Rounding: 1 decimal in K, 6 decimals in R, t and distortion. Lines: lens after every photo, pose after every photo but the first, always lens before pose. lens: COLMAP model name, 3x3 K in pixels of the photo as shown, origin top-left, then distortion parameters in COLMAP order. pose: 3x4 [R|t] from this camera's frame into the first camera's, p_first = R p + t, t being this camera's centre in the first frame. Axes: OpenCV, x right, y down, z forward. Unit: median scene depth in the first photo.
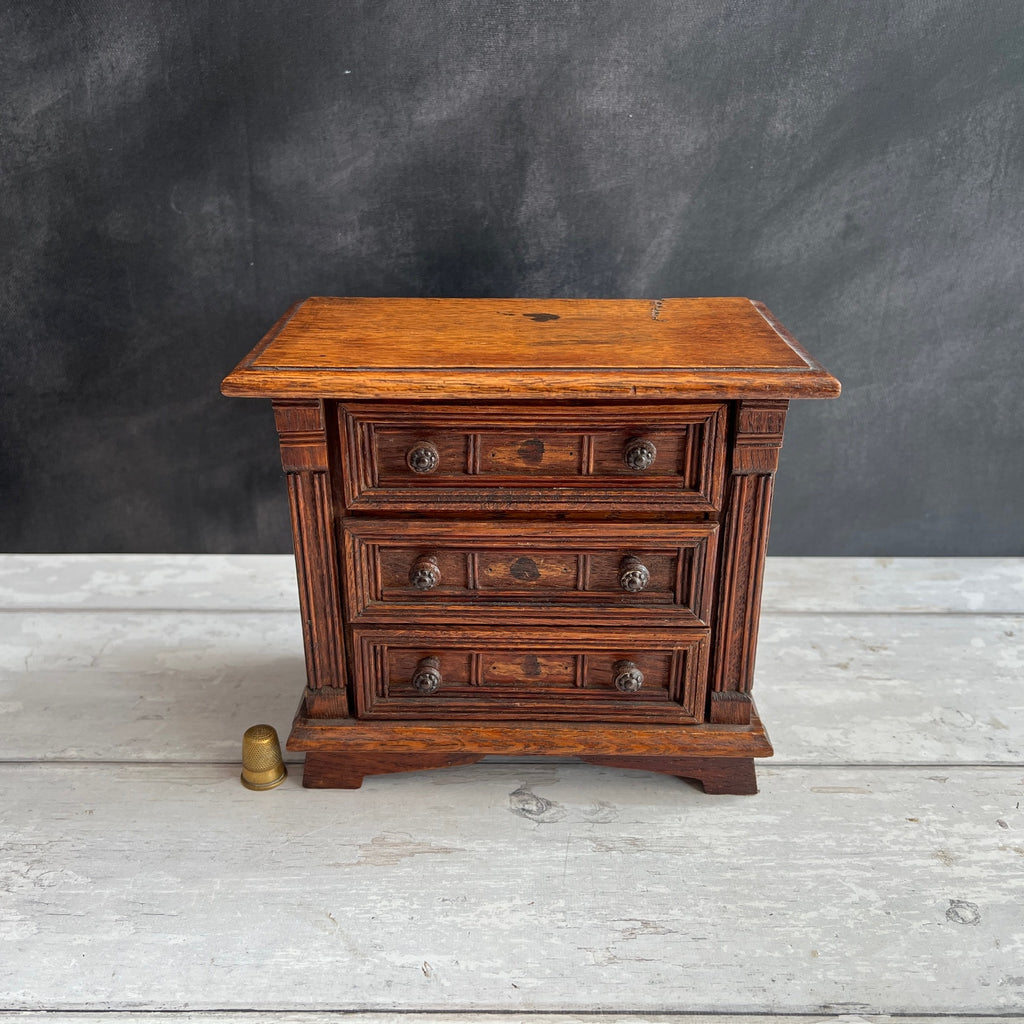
lens RADIAL K [[1048.0, 0, 508.5], [0, 1048.0, 507.3], [0, 0, 1]] dist [-0.001456, 0.000000]
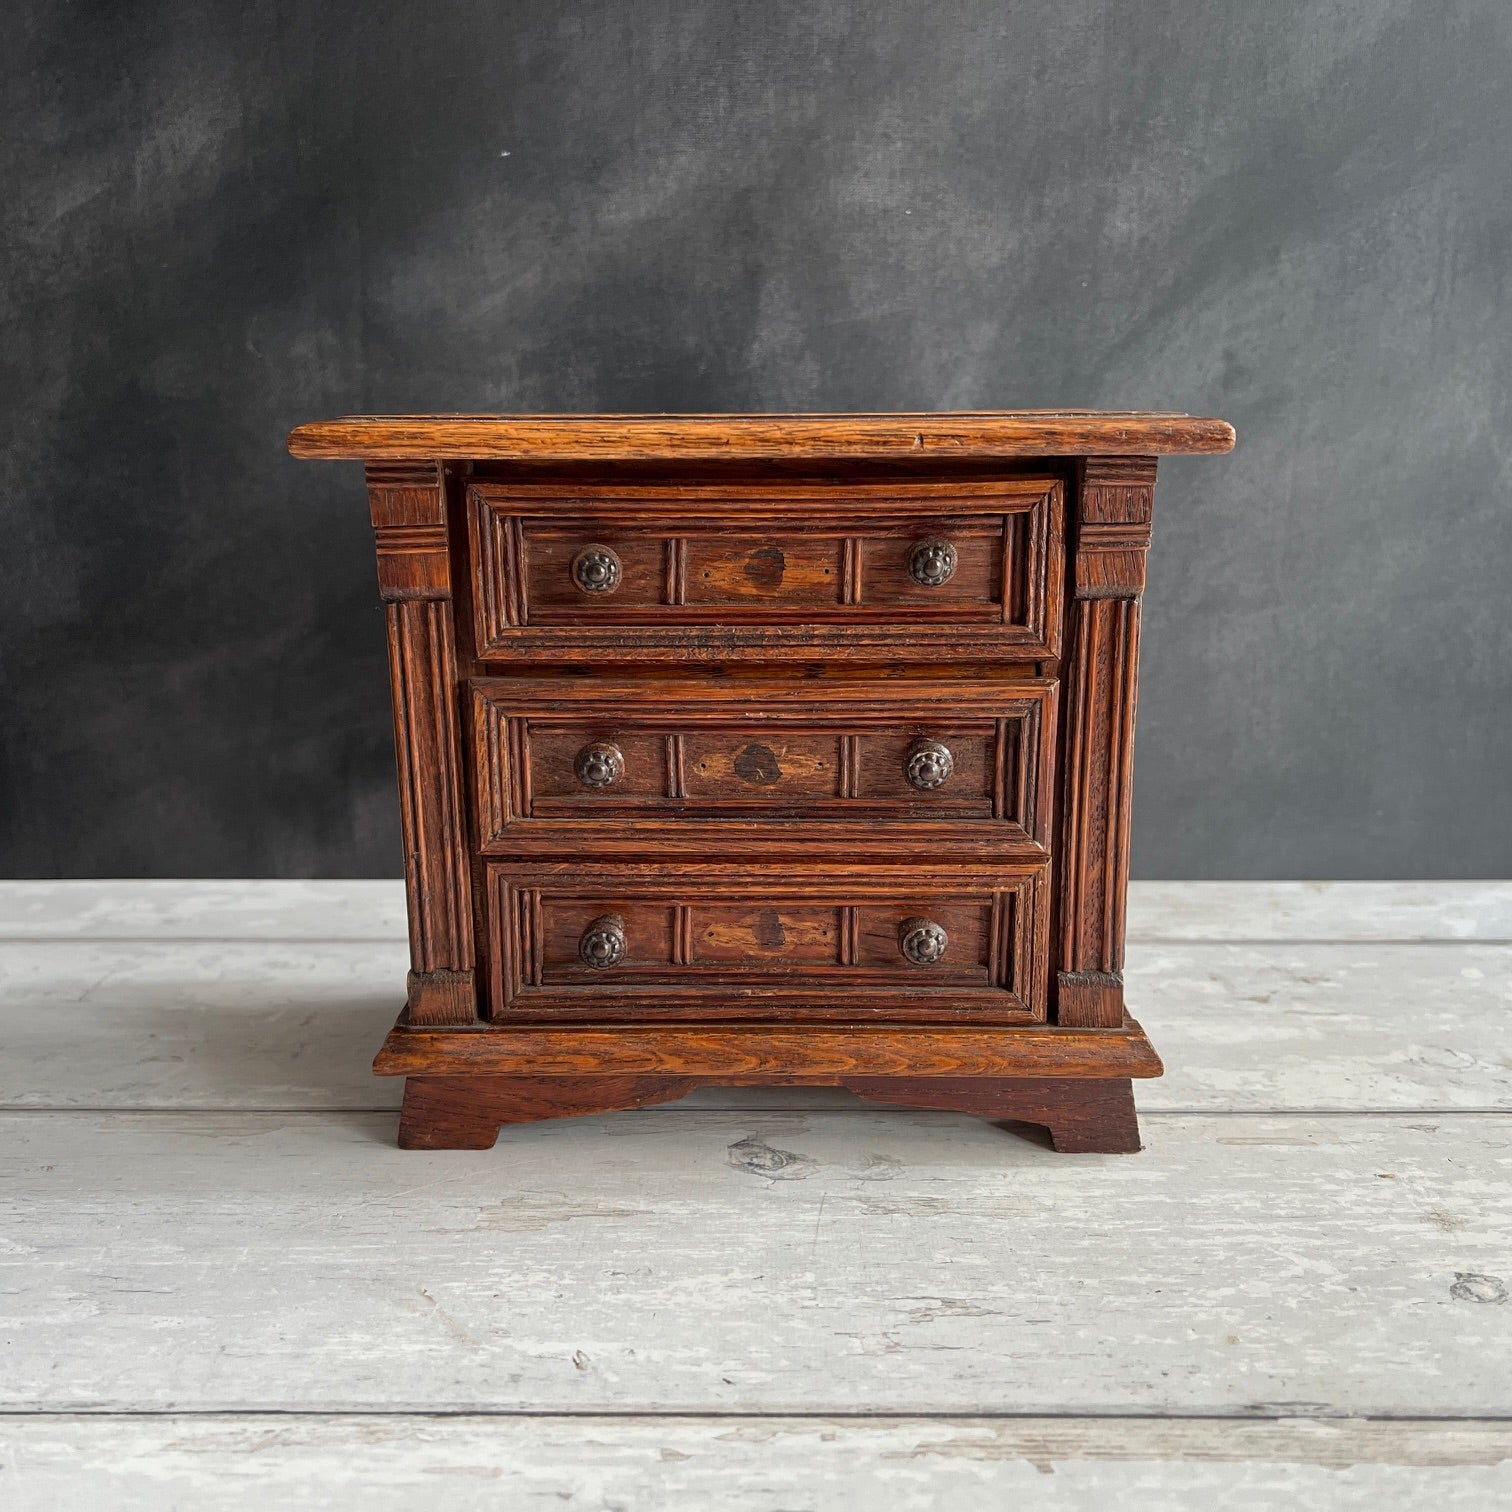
lens RADIAL K [[1547.4, 0, 750.1], [0, 1547.4, 771.2], [0, 0, 1]] dist [-0.001456, 0.000000]
pose [[0.999961, -0.003976, -0.007919, 0.019527], [0.002460, 0.983119, -0.182949, 0.200493], [0.008513, 0.182922, 0.983091, 0.055867]]
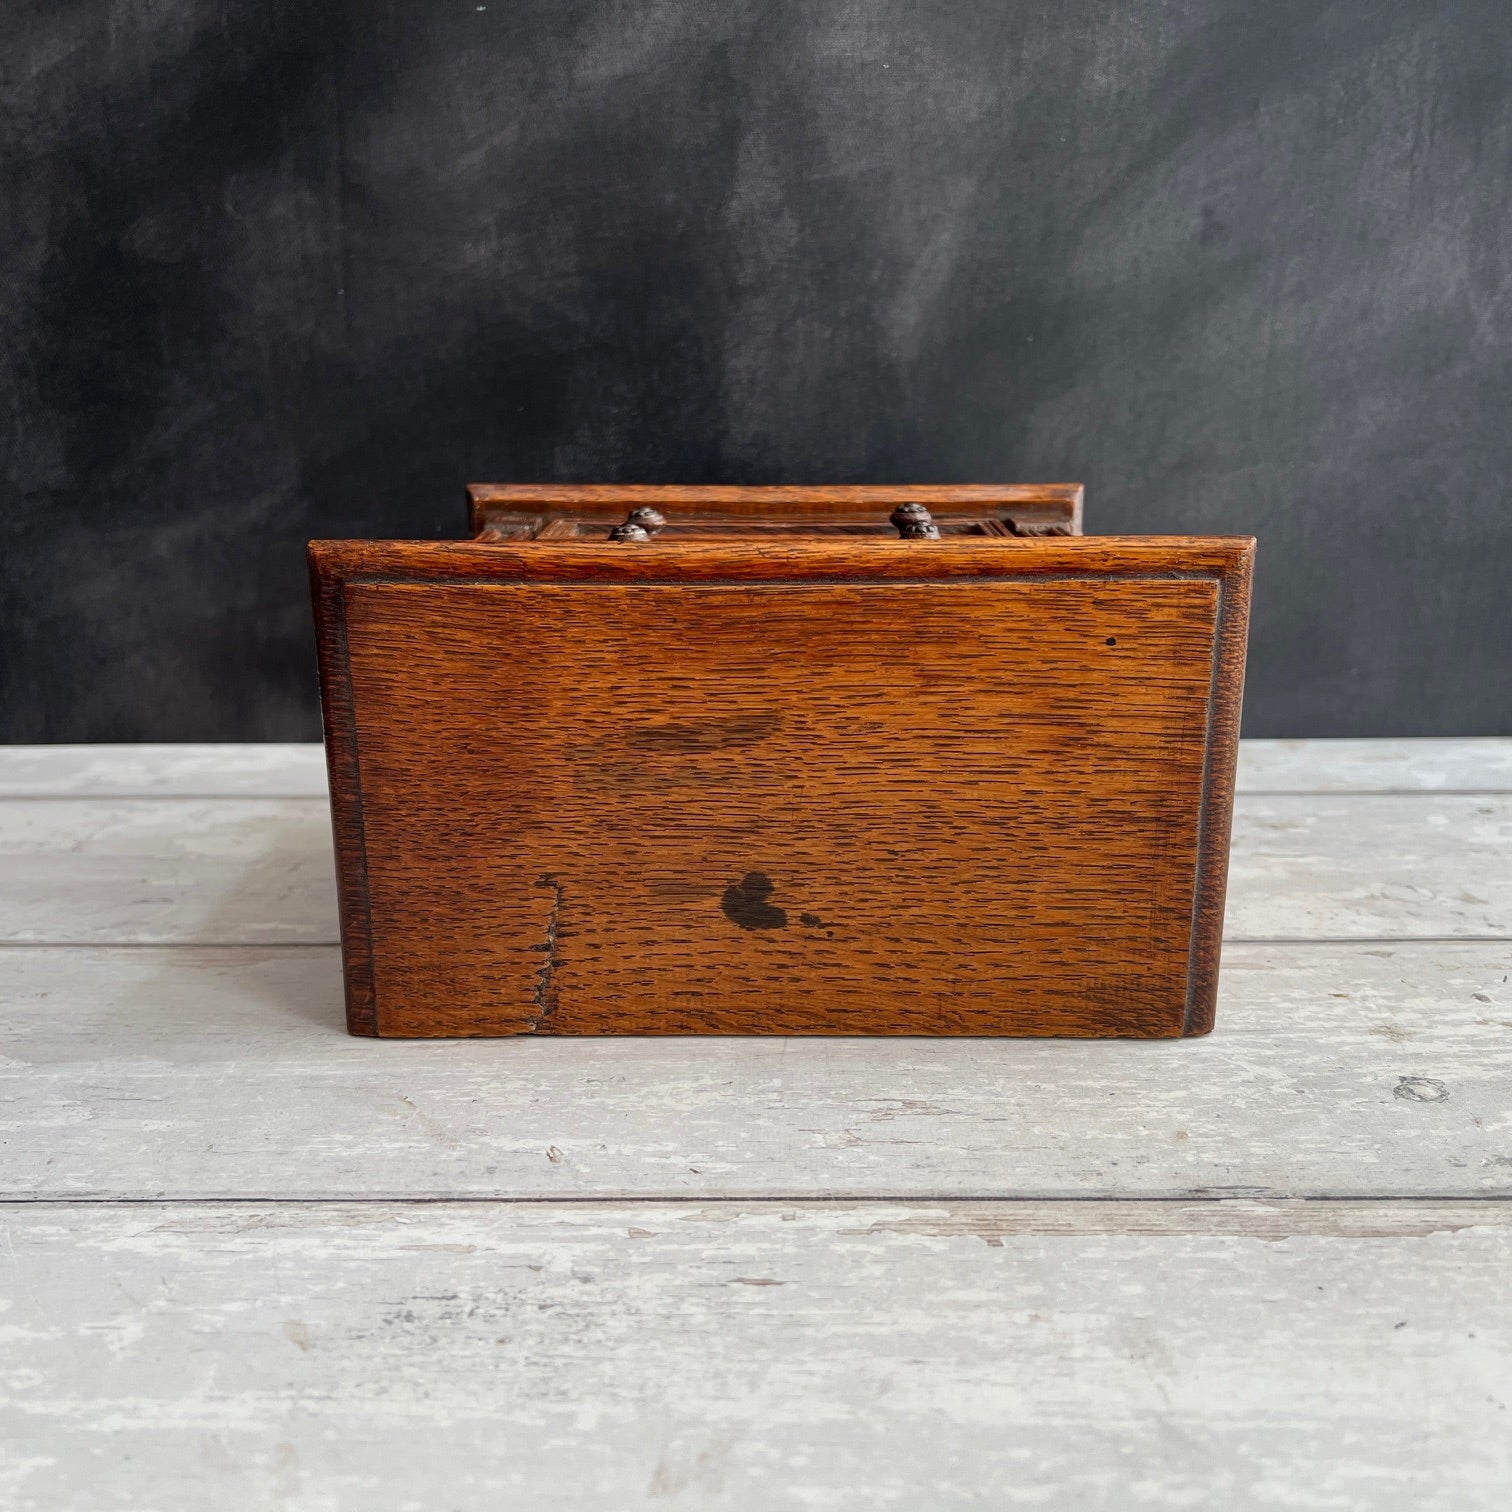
lens RADIAL K [[1547.4, 0, 753.5], [0, 1547.4, 759.4], [0, 0, 1]] dist [-0.001456, 0.000000]
pose [[0.999926, -0.008639, -0.008550, 0.036572], [0.007384, 0.990520, -0.137168, 0.246487], [0.009654, 0.137095, 0.990511, 0.046330]]
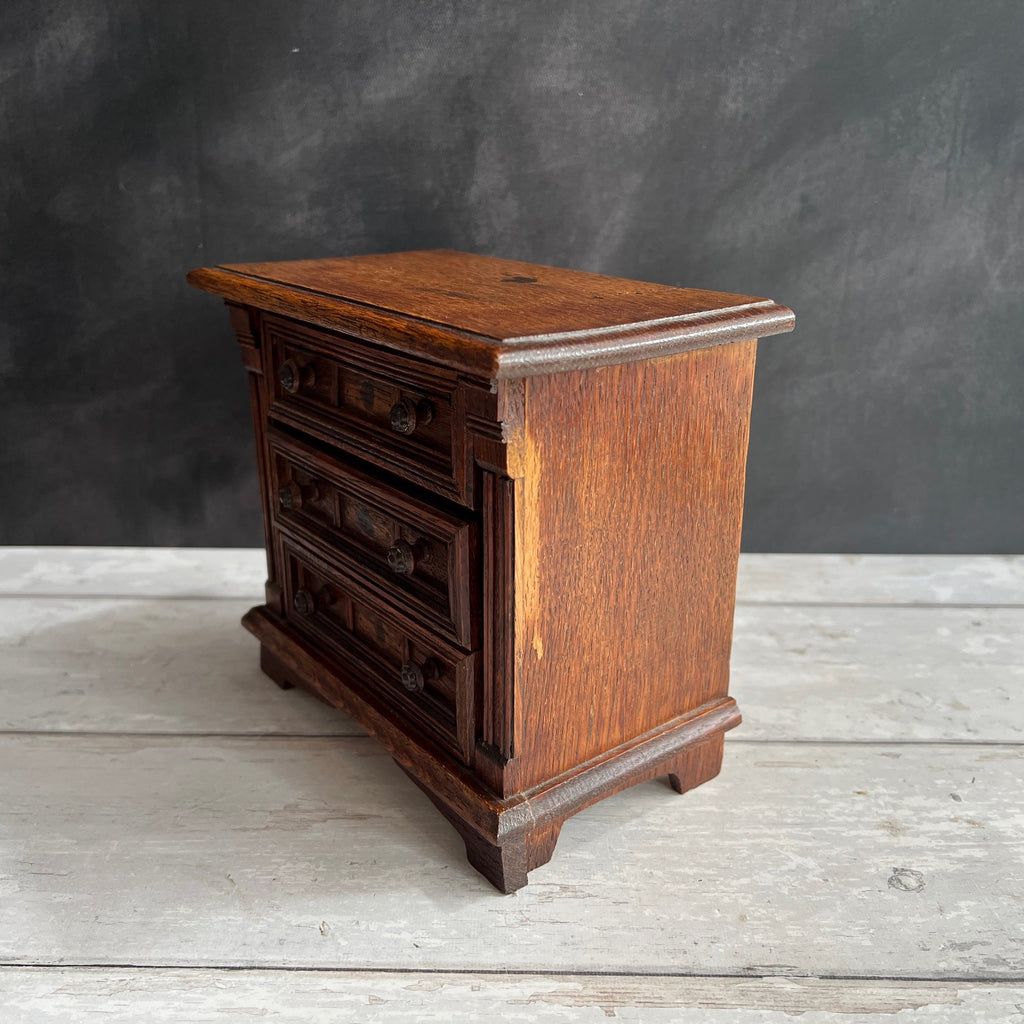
lens RADIAL K [[1048.0, 0, 511.7], [0, 1048.0, 519.1], [0, 0, 1]] dist [-0.001456, 0.000000]
pose [[0.999912, 0.005016, -0.012271, 0.072225], [-0.005755, 0.998122, -0.060991, 0.097773], [0.011942, 0.061056, 0.998063, 0.036520]]
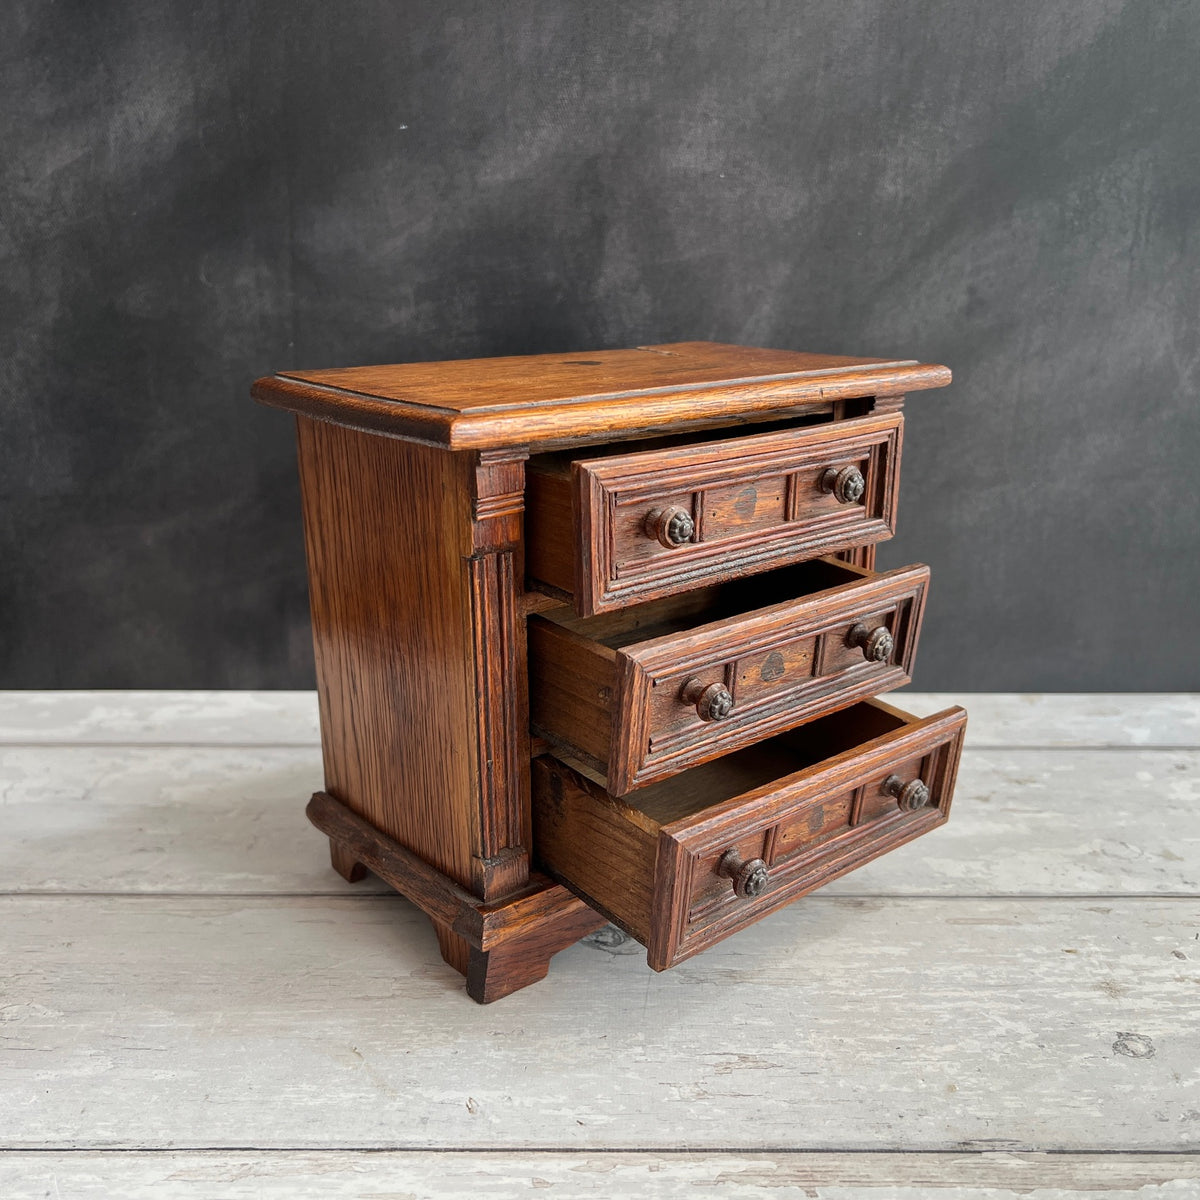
lens RADIAL K [[1228.1, 0, 607.5], [0, 1228.1, 613.5], [0, 0, 1]] dist [-0.001456, 0.000000]
pose [[0.999994, -0.000916, 0.003453, 0.017273], [0.001319, 0.992955, -0.118484, 0.129739], [-0.003320, 0.118488, 0.992950, 0.011552]]
